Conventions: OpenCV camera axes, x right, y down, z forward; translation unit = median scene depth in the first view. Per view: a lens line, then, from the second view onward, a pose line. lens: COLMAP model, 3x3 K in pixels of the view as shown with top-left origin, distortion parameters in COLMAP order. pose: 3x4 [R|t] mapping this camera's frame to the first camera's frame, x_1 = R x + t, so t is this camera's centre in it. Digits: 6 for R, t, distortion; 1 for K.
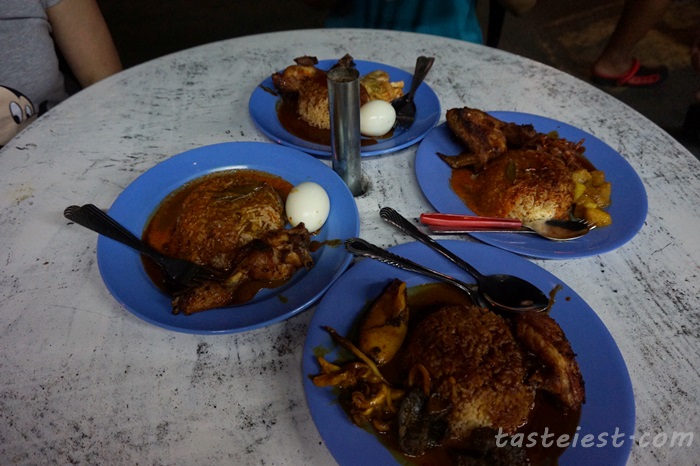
lens RADIAL K [[510.0, 0, 352.8], [0, 510.0, 232.0], [0, 0, 1]] dist [-0.032316, 0.001875]
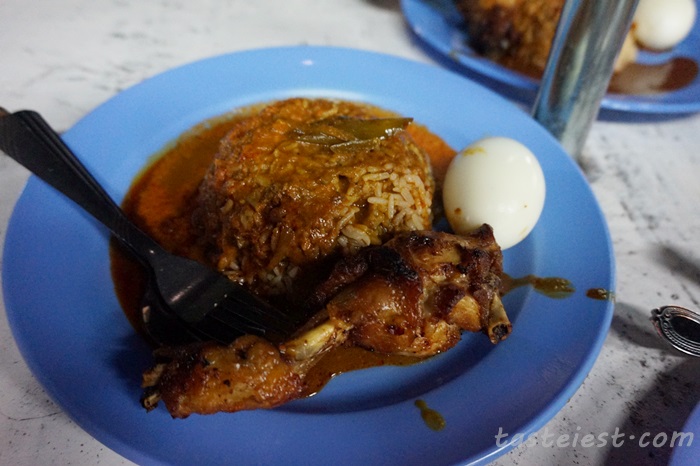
lens RADIAL K [[565.4, 0, 348.0], [0, 565.4, 234.2], [0, 0, 1]] dist [0.001516, -0.001560]
pose [[0.978755, 0.172753, -0.110431, -0.195609], [-0.173872, 0.984768, -0.000513, 0.011006], [0.108660, 0.019703, 0.993884, 0.648273]]
